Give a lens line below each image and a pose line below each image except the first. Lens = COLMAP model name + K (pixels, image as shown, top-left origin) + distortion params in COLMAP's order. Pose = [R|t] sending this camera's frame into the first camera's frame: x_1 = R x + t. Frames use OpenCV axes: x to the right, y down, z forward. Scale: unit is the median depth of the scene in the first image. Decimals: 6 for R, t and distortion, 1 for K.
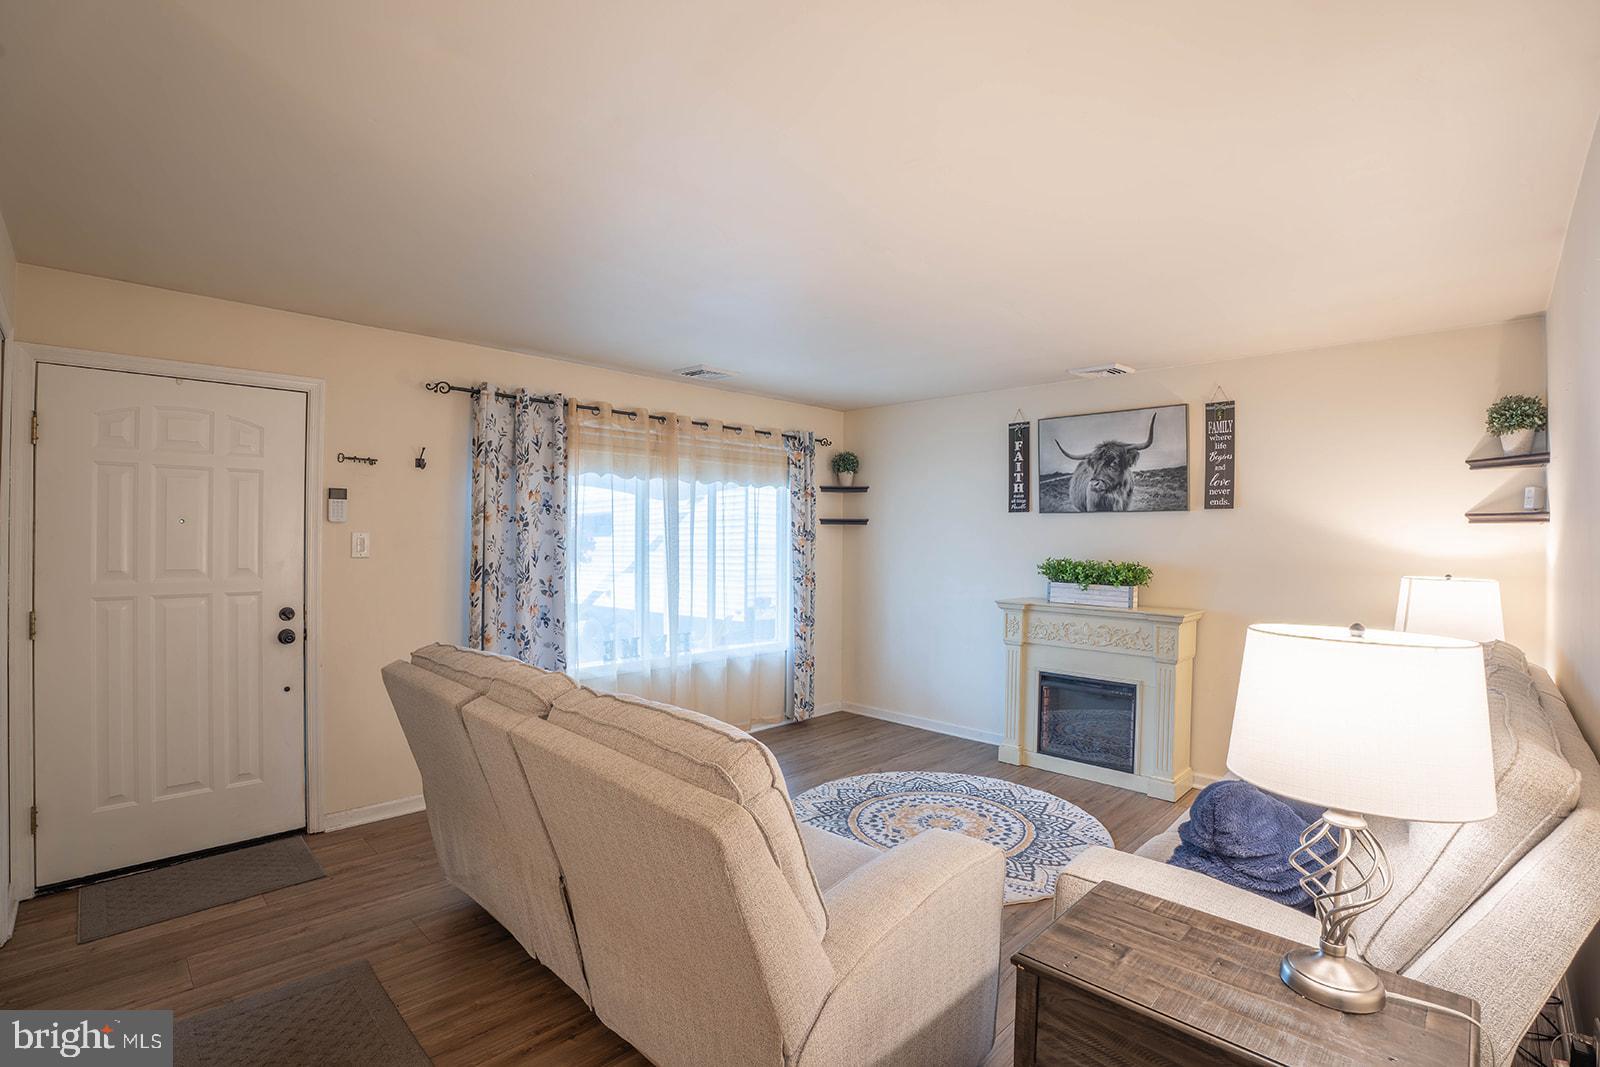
lens RADIAL K [[734.5, 0, 798.3], [0, 734.5, 534.3], [0, 0, 1]] dist [-0.075101, 0.019350]
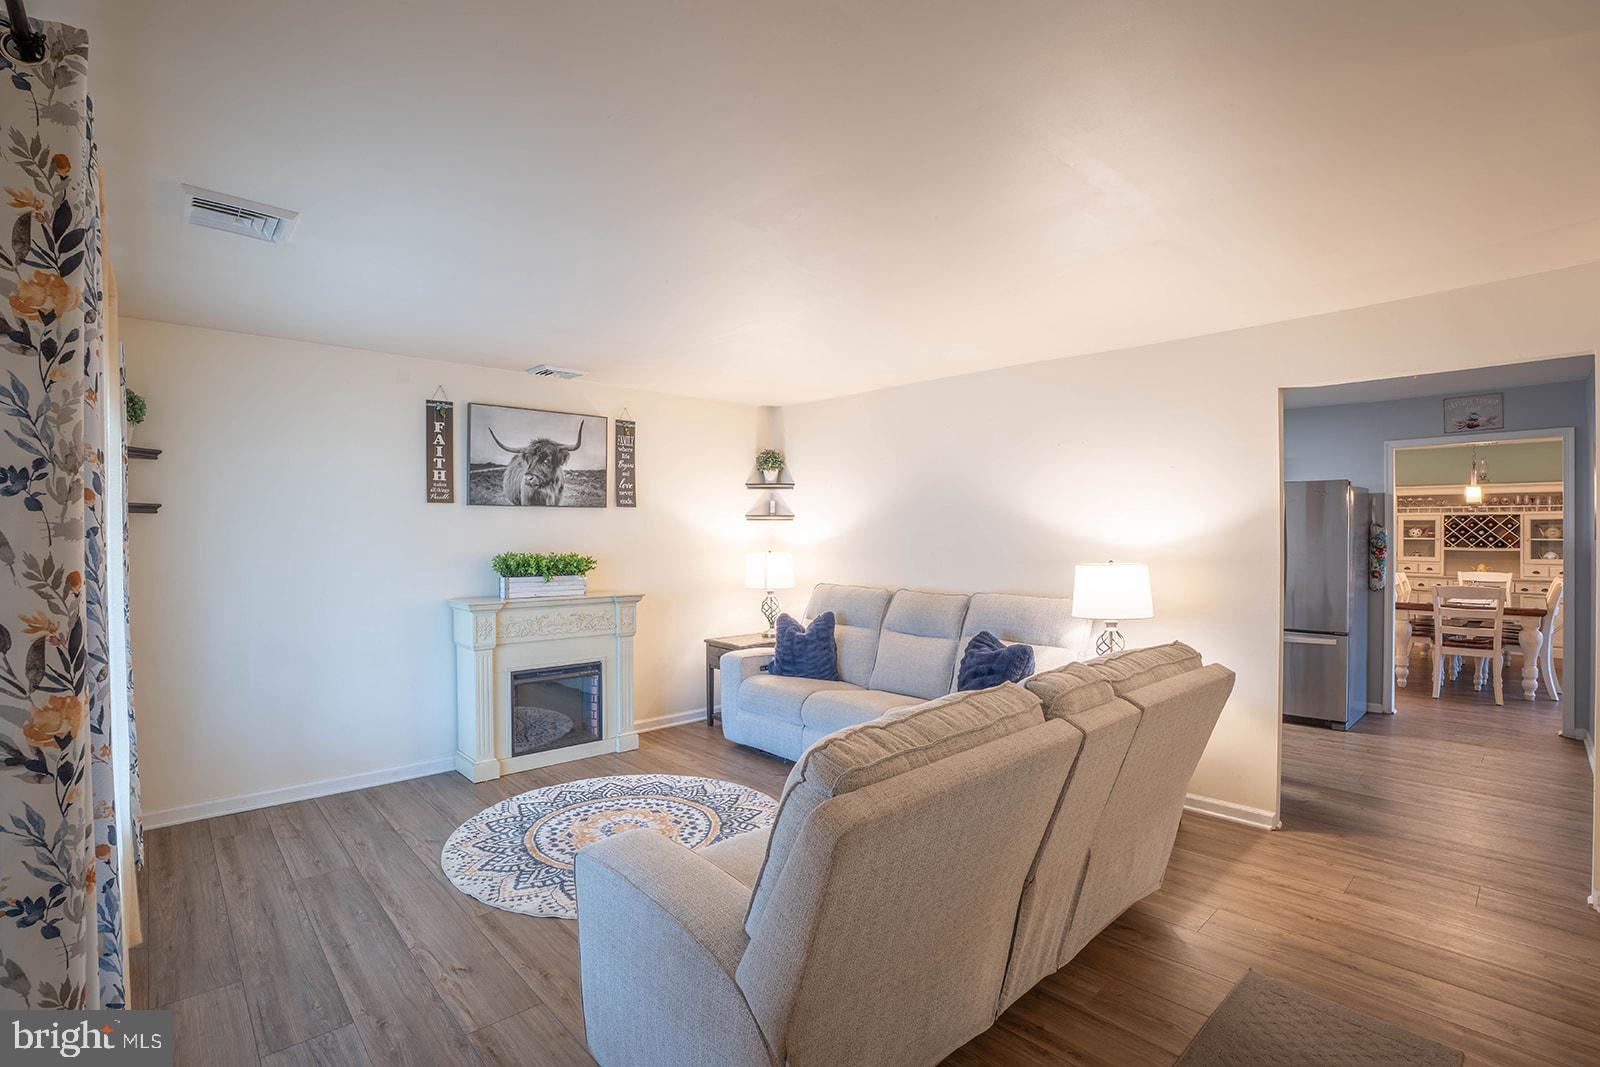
lens RADIAL K [[734.5, 0, 798.3], [0, 734.5, 534.3], [0, 0, 1]] dist [-0.075101, 0.019350]
pose [[0.053759, -0.011731, 0.998485, -0.609263], [0.001256, 0.999931, 0.011680, -0.002488], [-0.998553, 0.000627, 0.053770, 0.587368]]
